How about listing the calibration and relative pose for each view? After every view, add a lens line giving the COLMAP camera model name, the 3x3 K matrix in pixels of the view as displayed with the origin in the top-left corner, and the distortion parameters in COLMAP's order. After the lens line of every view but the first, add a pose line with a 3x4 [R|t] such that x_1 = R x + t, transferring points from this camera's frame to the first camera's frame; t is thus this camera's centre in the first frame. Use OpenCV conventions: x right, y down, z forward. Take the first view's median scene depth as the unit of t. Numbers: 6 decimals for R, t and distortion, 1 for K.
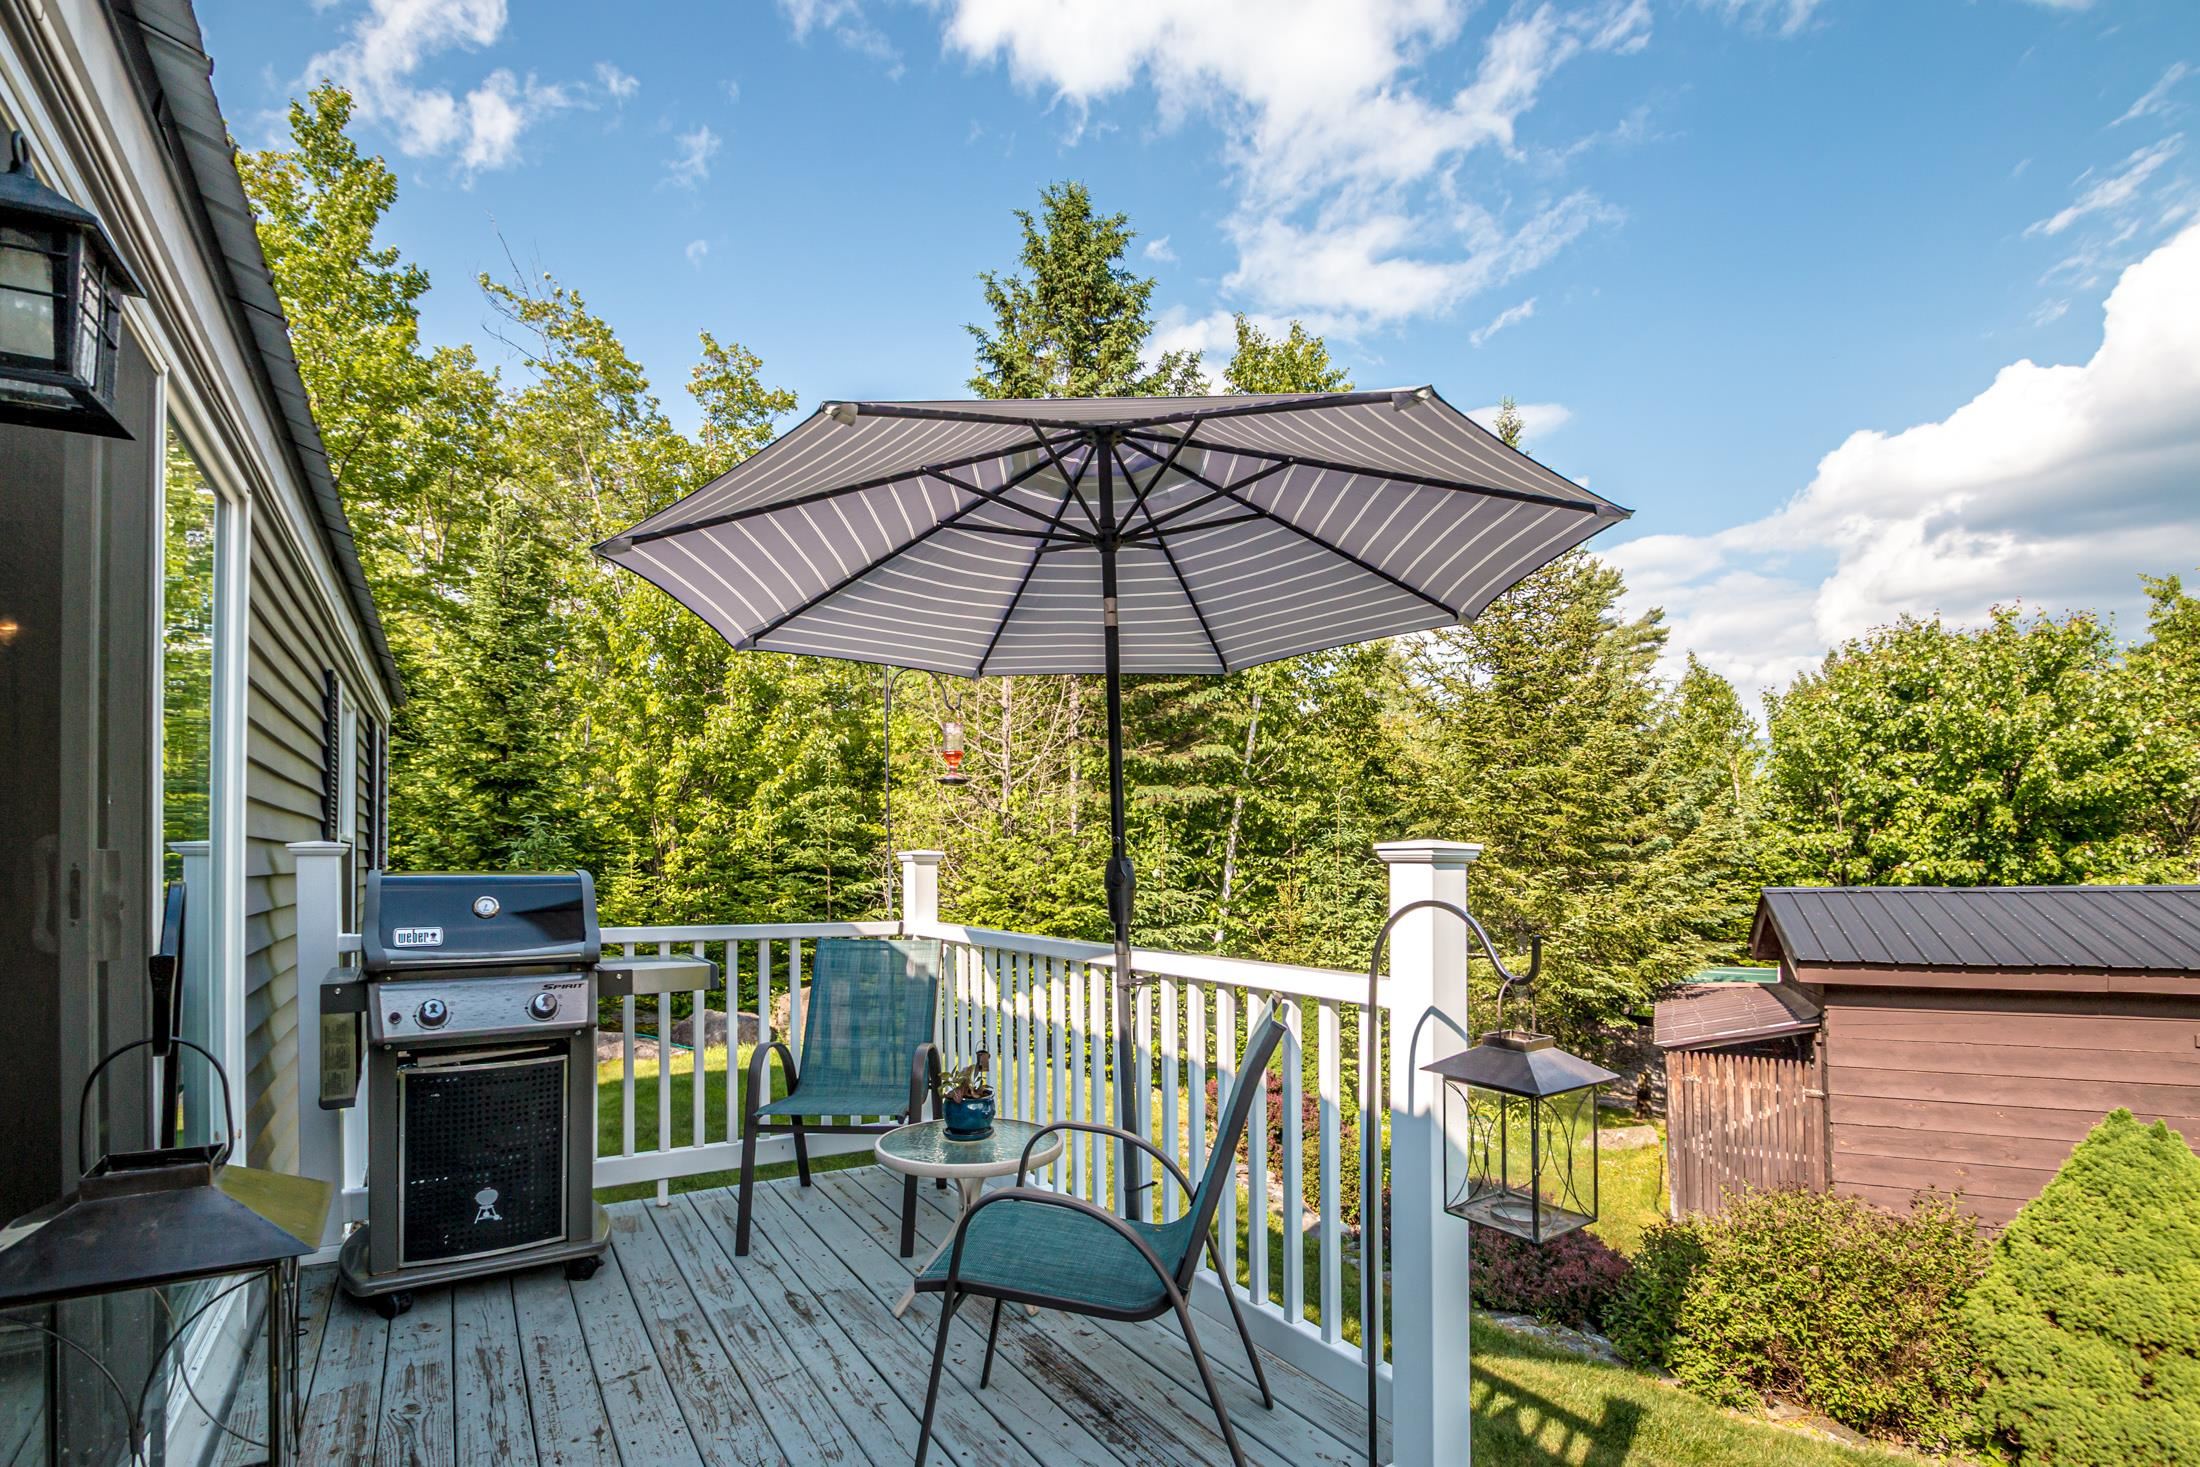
lens RADIAL K [[1052.6, 0, 1090.5], [0, 1052.6, 839.2], [0, 0, 1]] dist [0.004654, -0.009909]
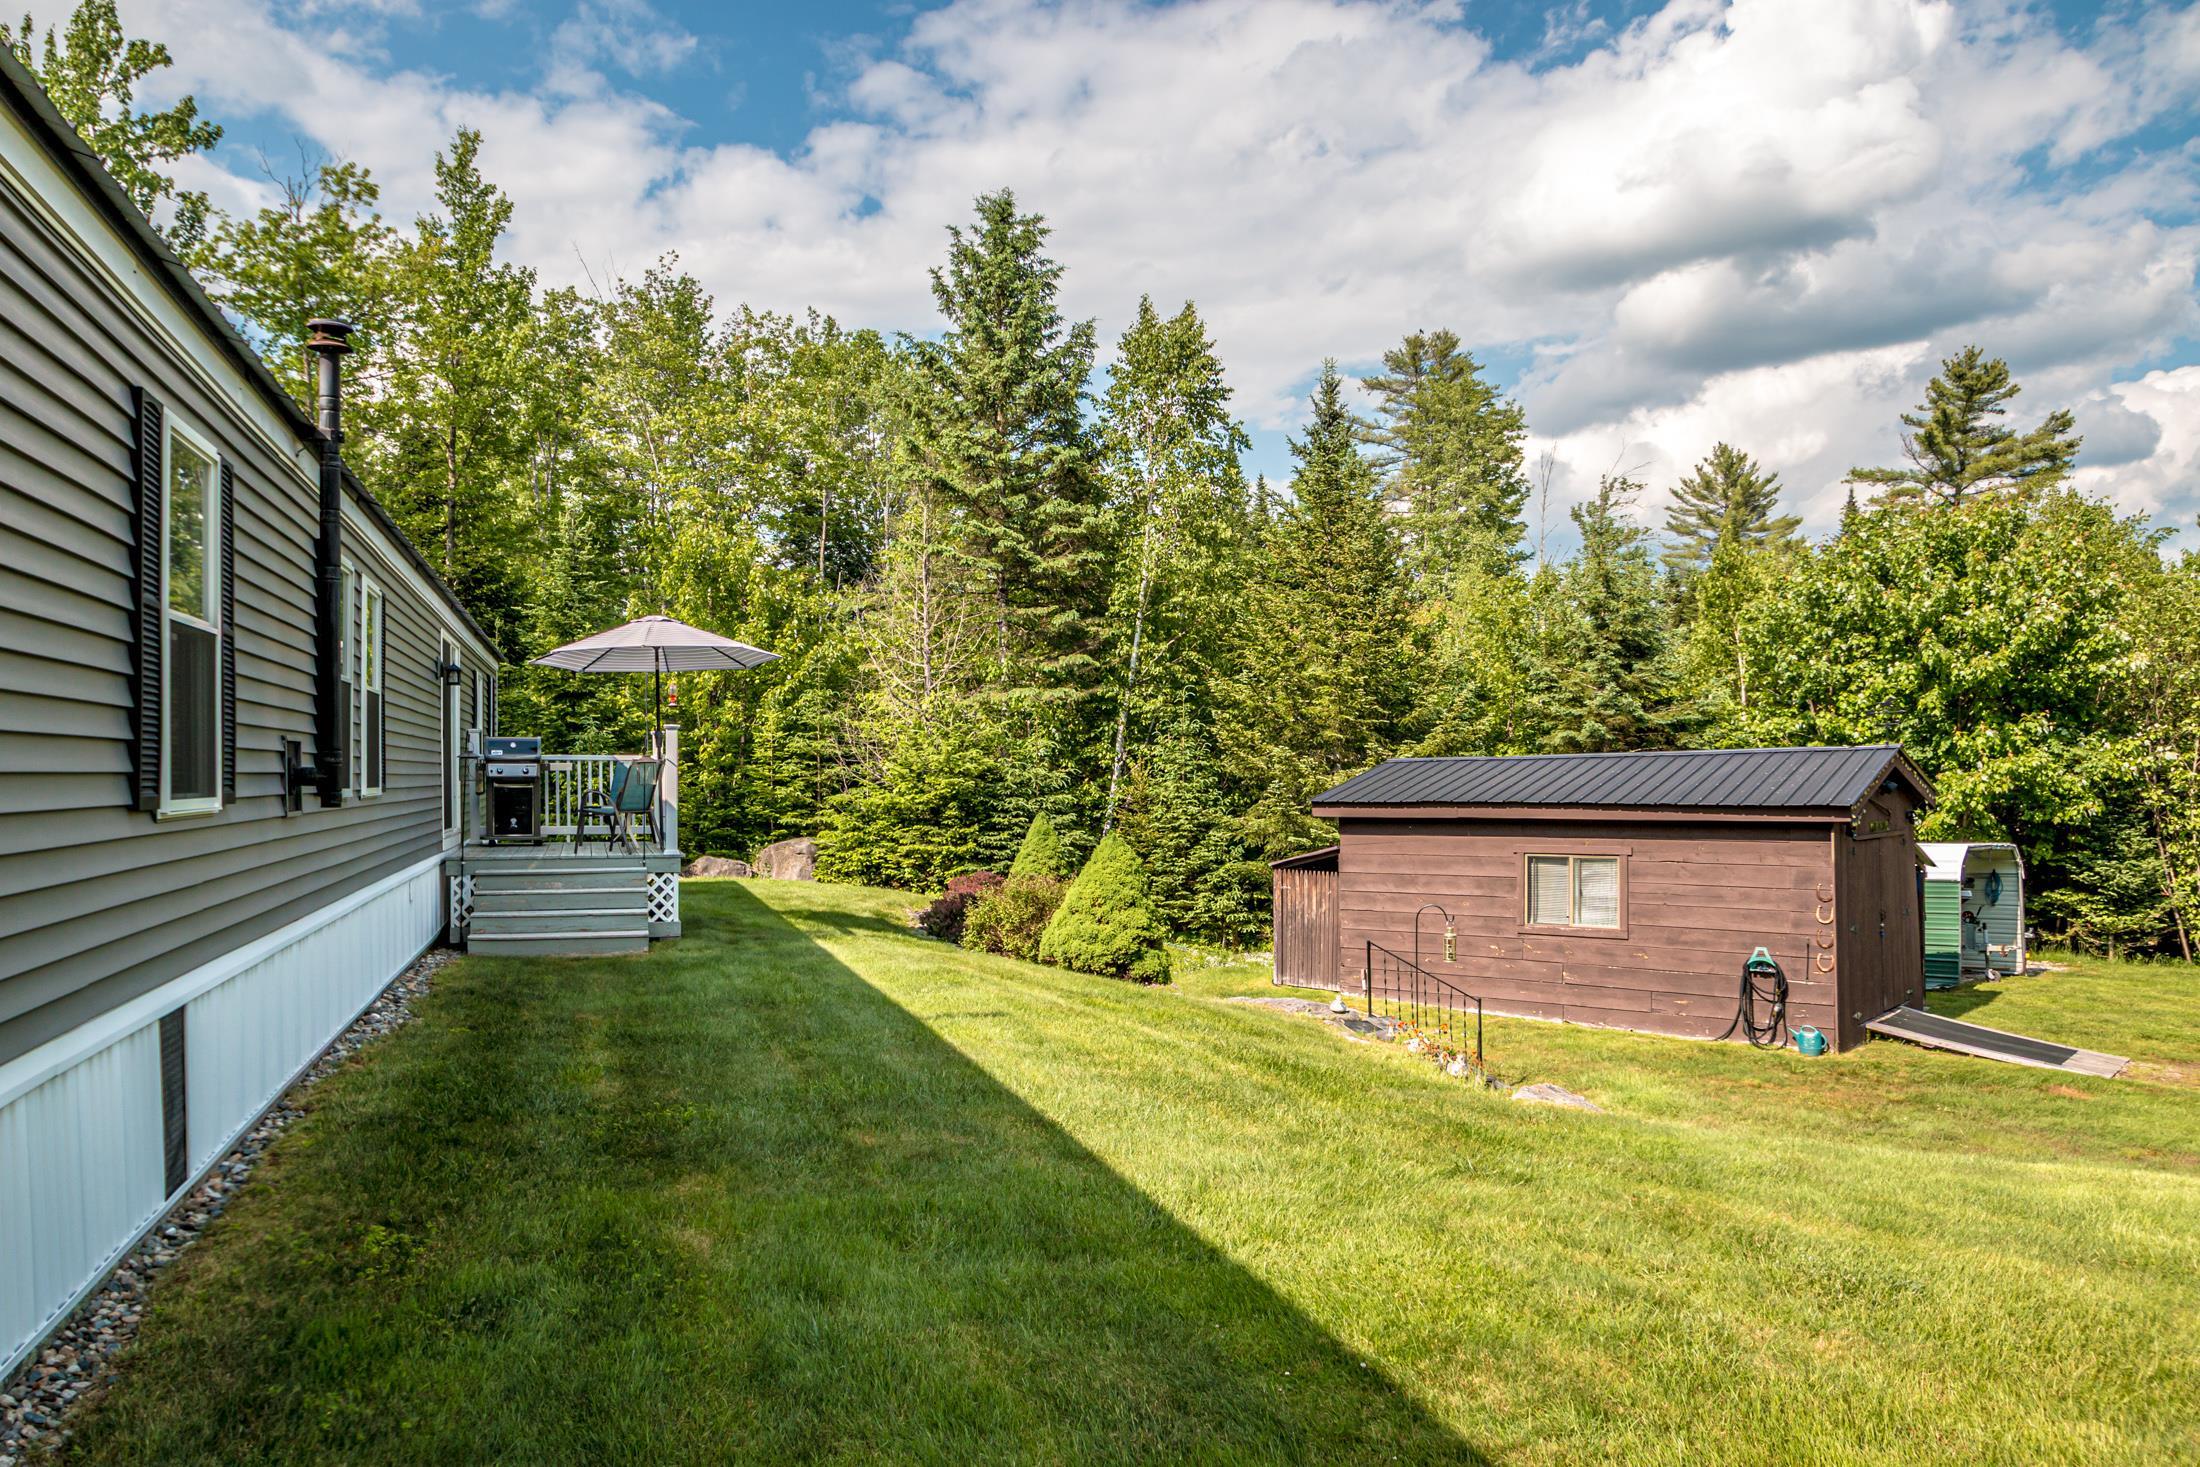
lens RADIAL K [[1520.3, 0, 1103.1], [0, 1520.3, 741.8], [0, 0, 1]] dist [-0.052649, 0.006824]
pose [[0.975809, -0.008050, -0.218475, 0.535871], [0.008752, 0.999959, 0.002249, 0.011465], [0.218448, -0.004107, 0.975840, -0.765433]]
